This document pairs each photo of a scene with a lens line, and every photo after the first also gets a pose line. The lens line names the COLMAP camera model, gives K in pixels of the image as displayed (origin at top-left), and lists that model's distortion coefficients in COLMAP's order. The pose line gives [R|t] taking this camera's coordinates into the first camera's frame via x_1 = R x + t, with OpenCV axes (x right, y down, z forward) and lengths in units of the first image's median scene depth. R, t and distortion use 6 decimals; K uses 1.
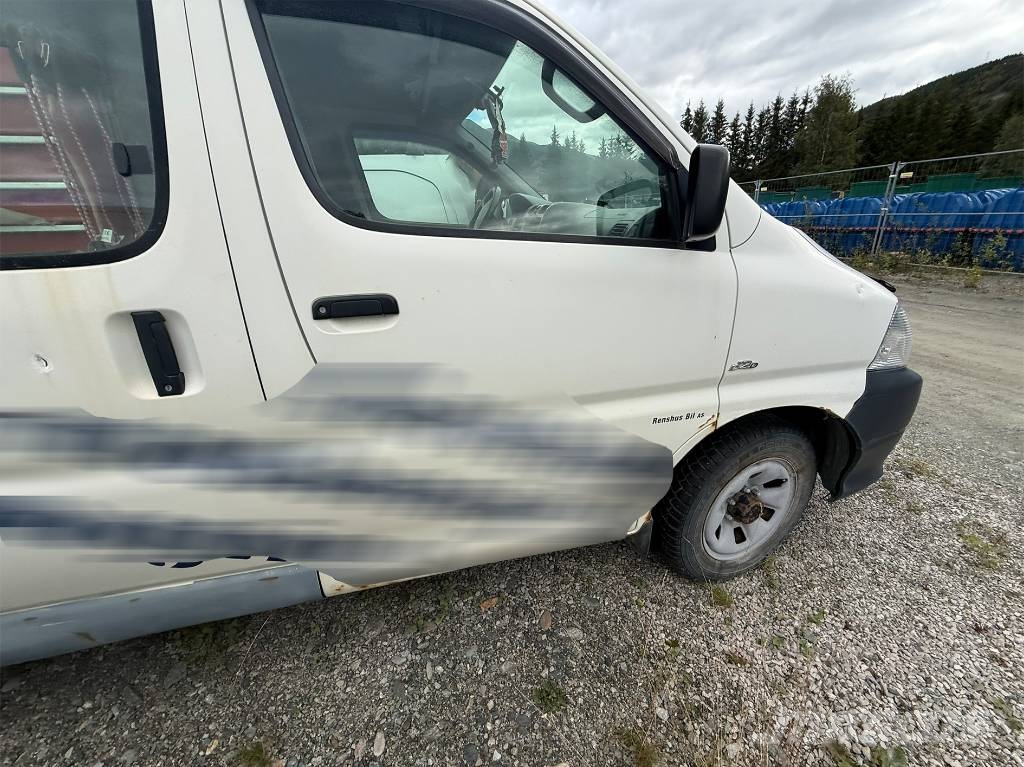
lens RADIAL K [[406.9, 0, 512.3], [0, 406.9, 388.1], [0, 0, 1]] dist [0.001332, -0.000306]
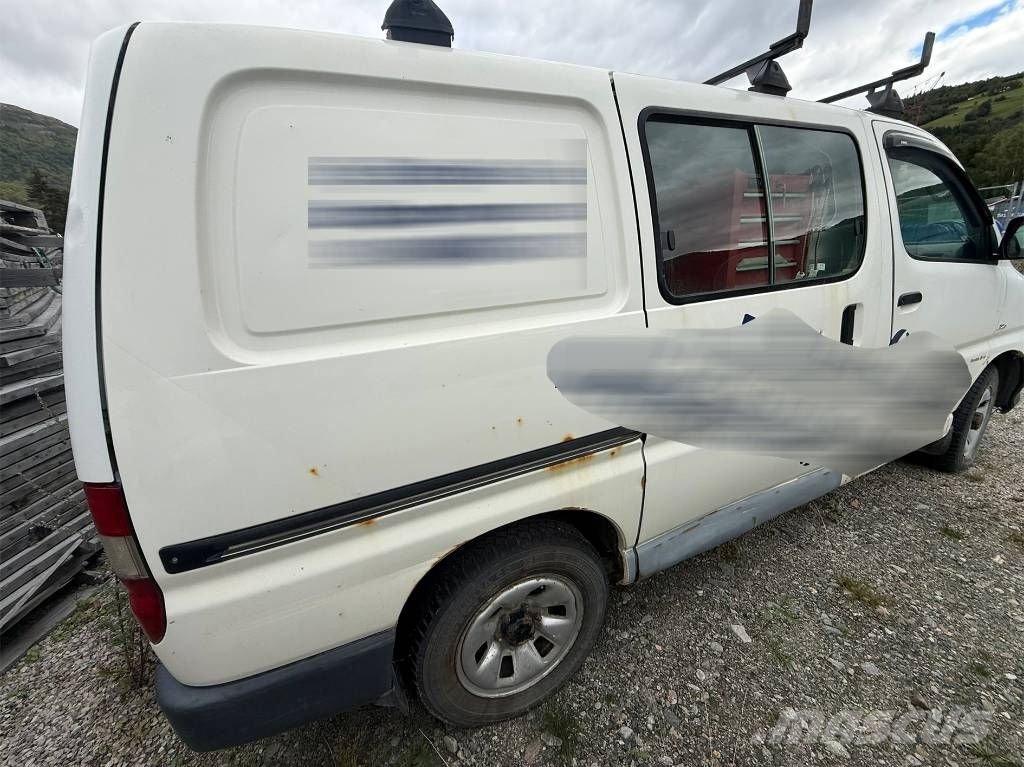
lens RADIAL K [[406.9, 0, 512.3], [0, 406.9, 388.1], [0, 0, 1]] dist [0.001332, -0.000306]
pose [[0.977770, -0.095530, 0.186654, -2.014794], [0.112424, 0.990262, -0.082105, 0.124773], [-0.176993, 0.101264, 0.978989, -0.371922]]
